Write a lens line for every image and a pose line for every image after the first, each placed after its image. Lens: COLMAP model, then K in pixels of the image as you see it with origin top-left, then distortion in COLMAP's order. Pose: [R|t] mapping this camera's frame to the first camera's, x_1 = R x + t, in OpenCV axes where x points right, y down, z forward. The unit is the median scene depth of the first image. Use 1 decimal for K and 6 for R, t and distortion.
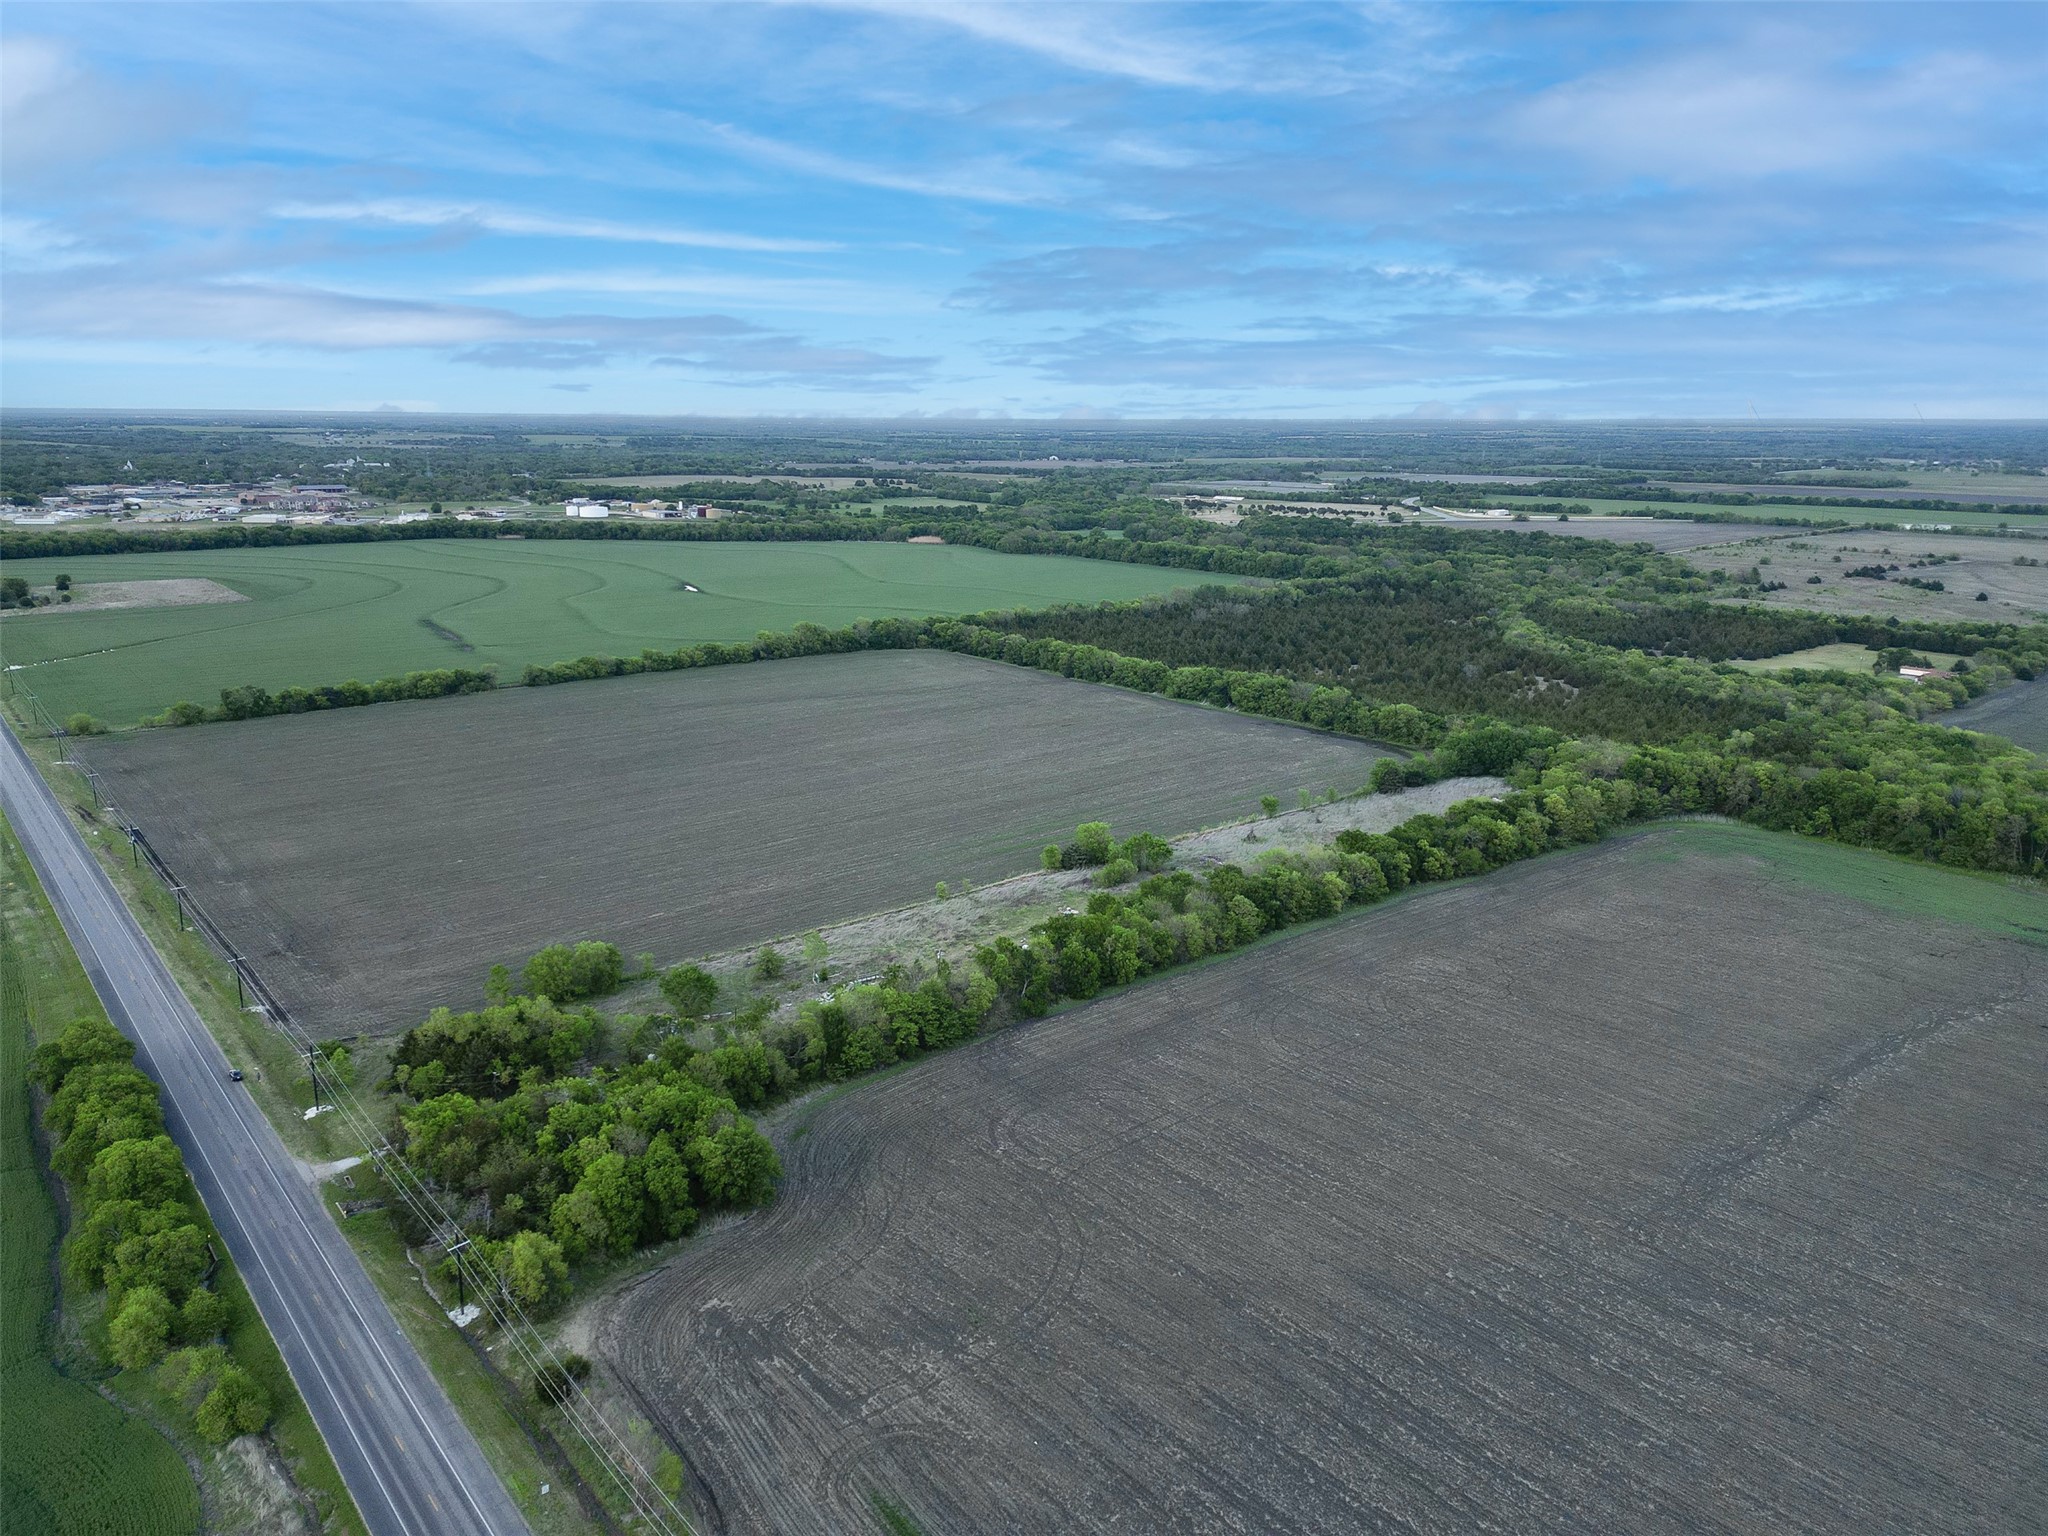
lens RADIAL K [[1423.0, 0, 1019.0], [0, 1423.0, 770.9], [0, 0, 1]] dist [0.086681, -0.087820]
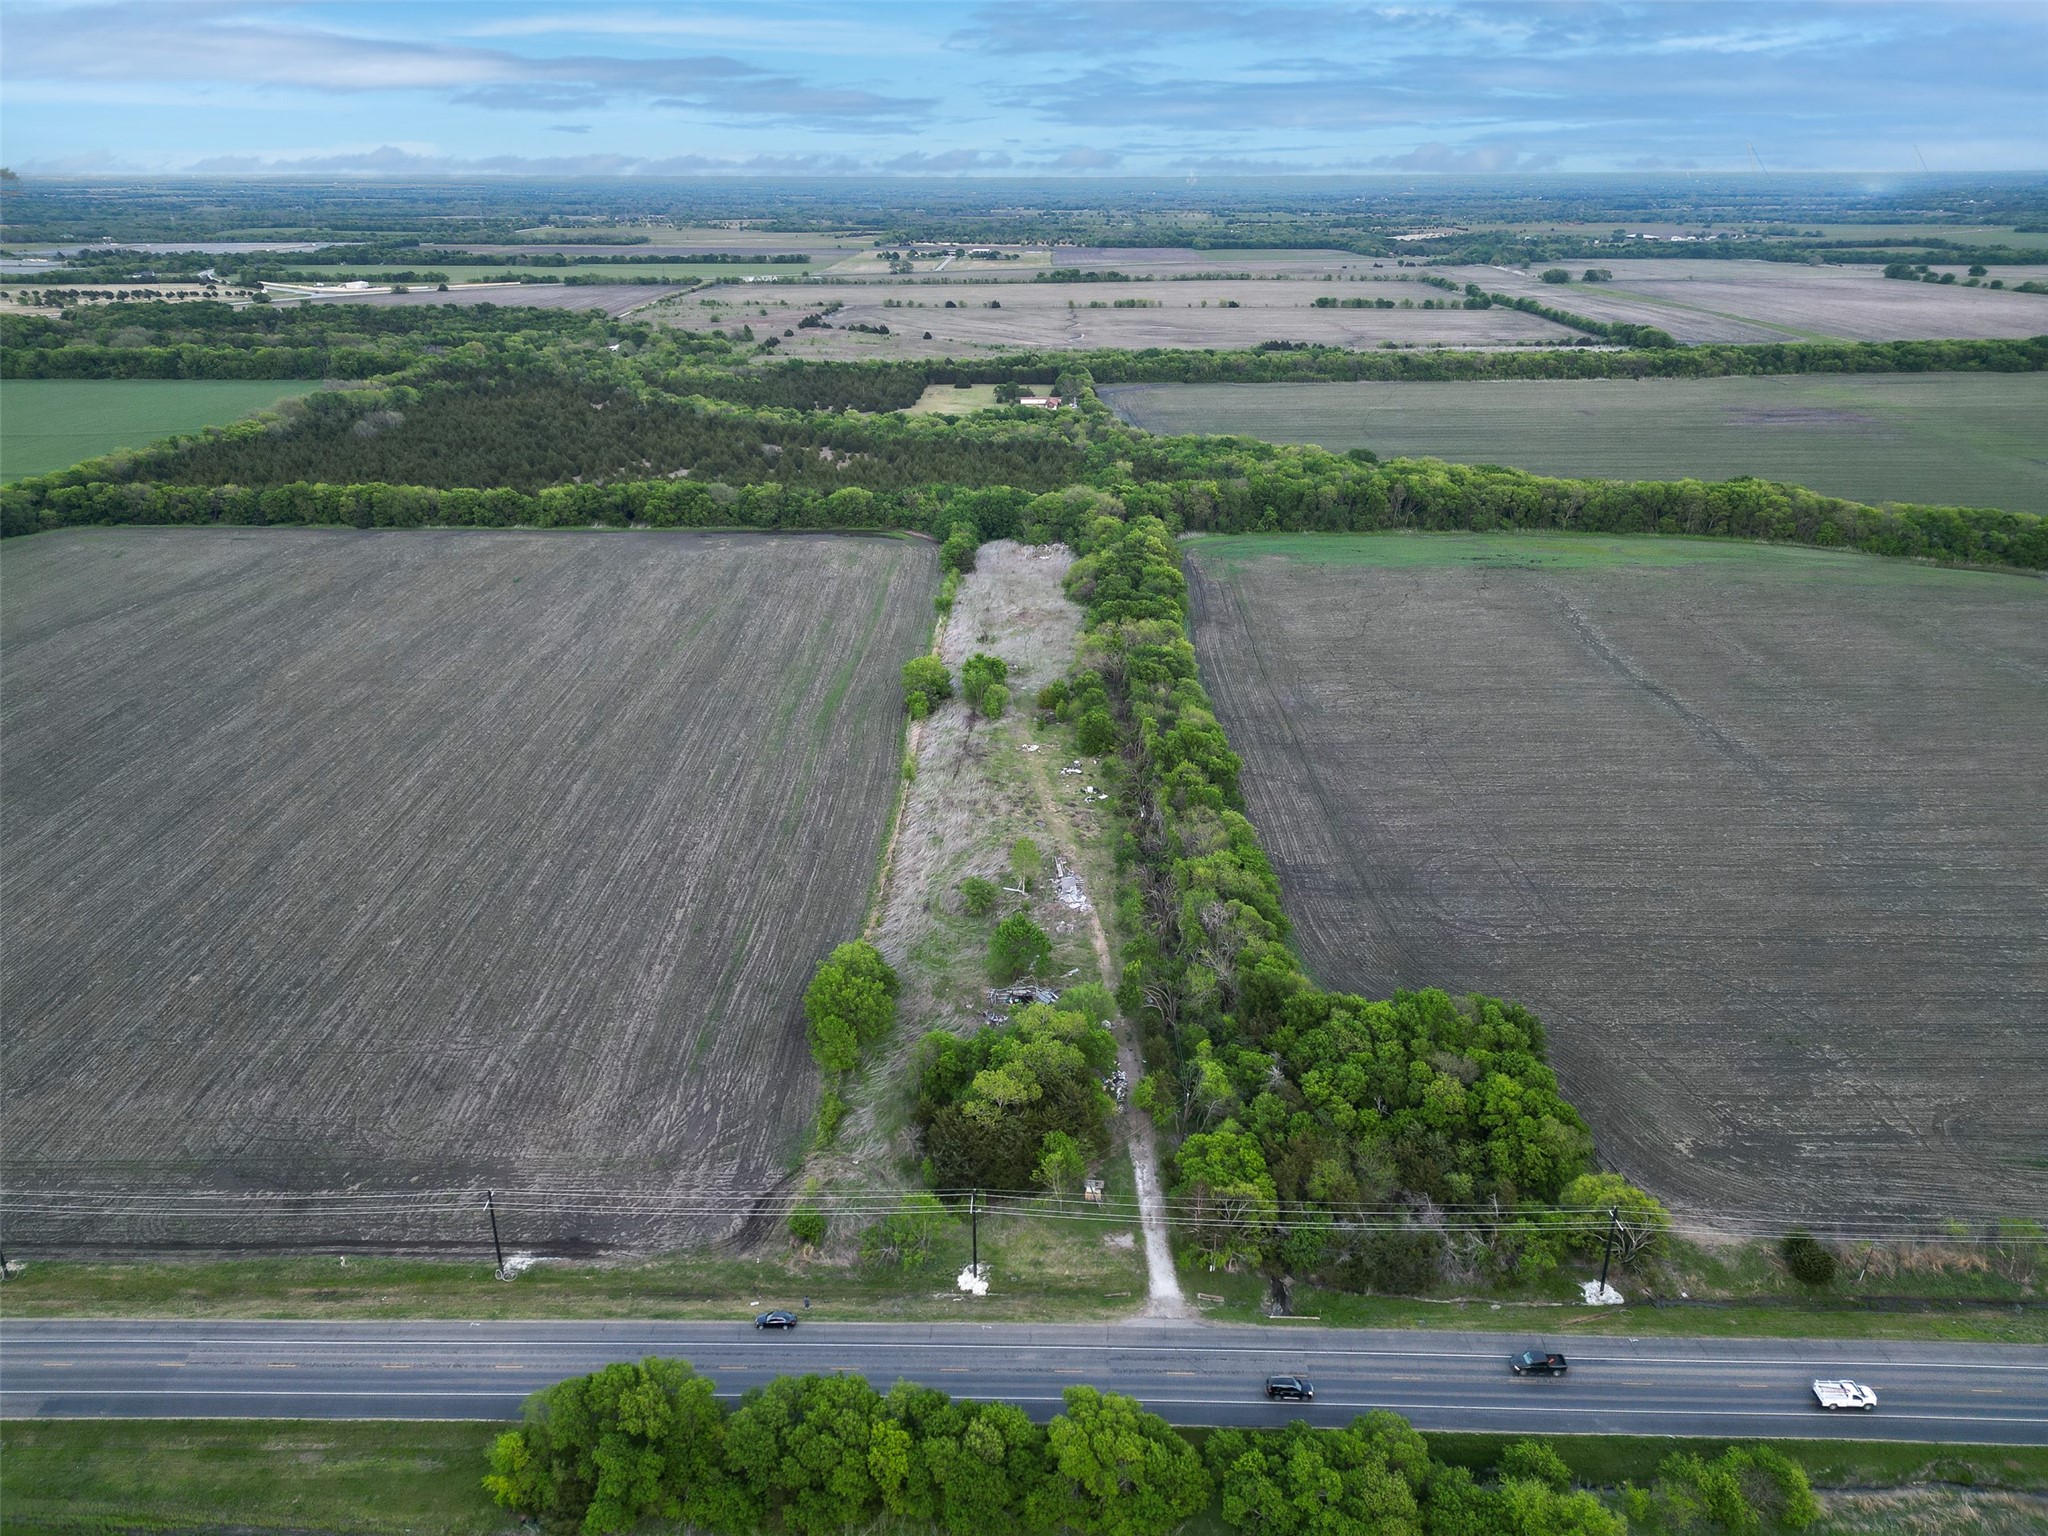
lens RADIAL K [[1423.0, 0, 1019.0], [0, 1423.0, 770.9], [0, 0, 1]] dist [0.086681, -0.087820]
pose [[0.645342, -0.301548, 0.701857, -0.516695], [0.192421, 0.953331, 0.232666, -0.085702], [-0.739262, -0.015097, 0.673249, 0.316843]]
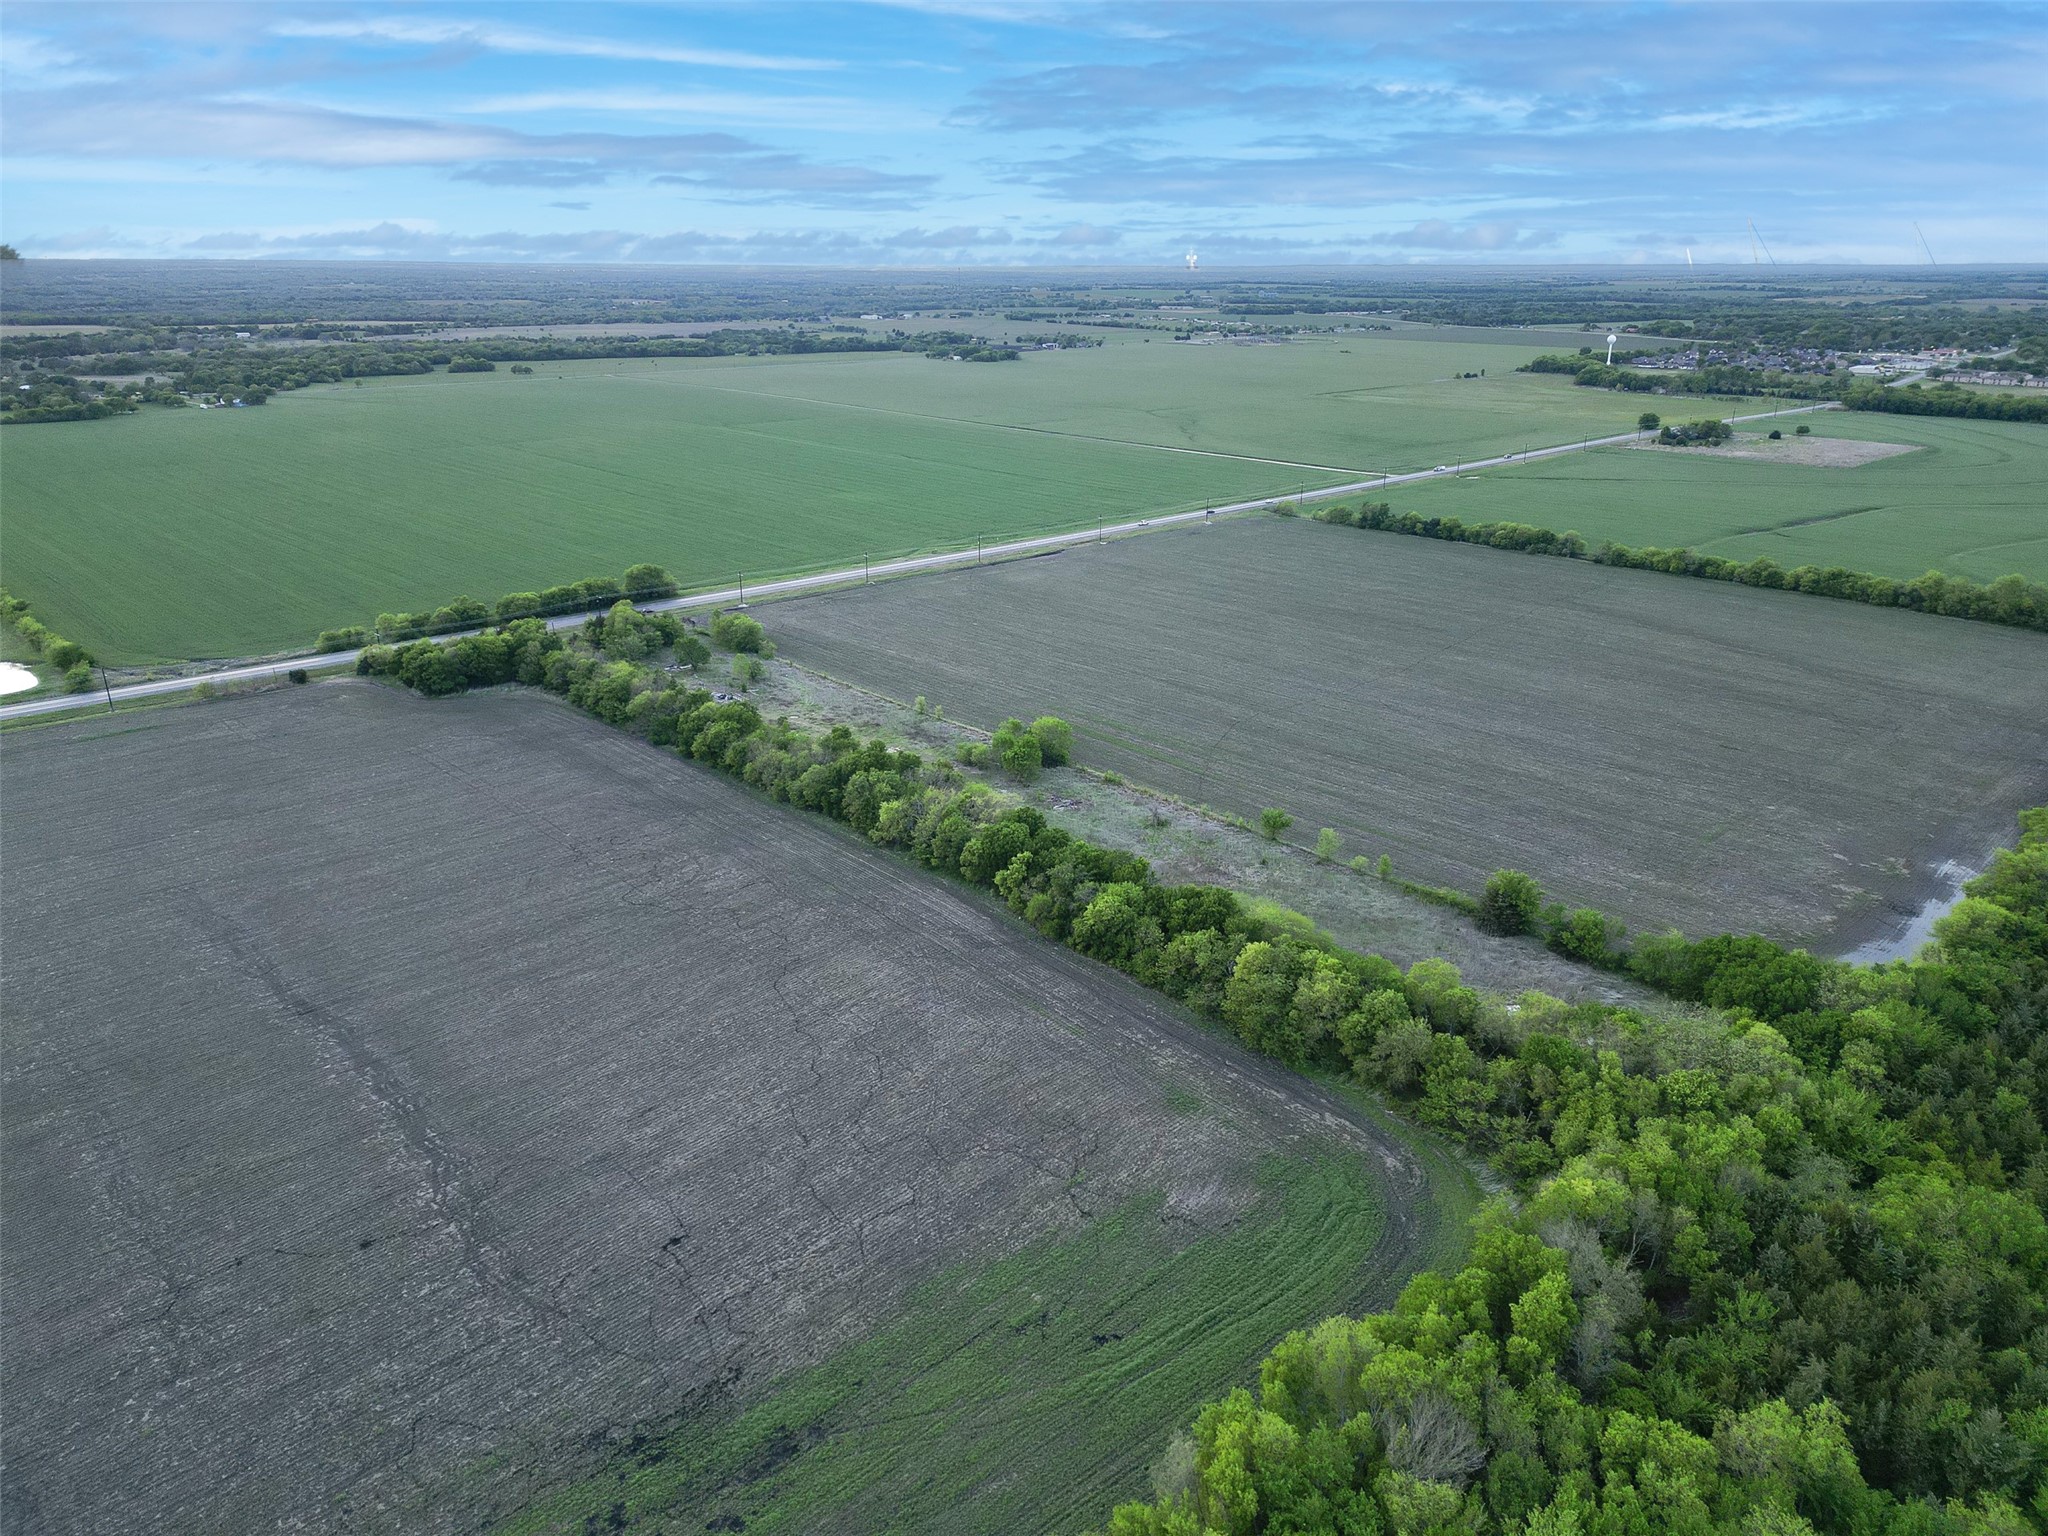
lens RADIAL K [[1413.0, 0, 1017.4], [0, 1413.0, 776.1], [0, 0, 1]] dist [0.095648, -0.091608]
pose [[0.051210, 0.334817, -0.940891, 0.863592], [-0.245184, 0.917508, 0.313151, -0.196650], [0.968123, 0.214655, 0.129078, 0.795516]]
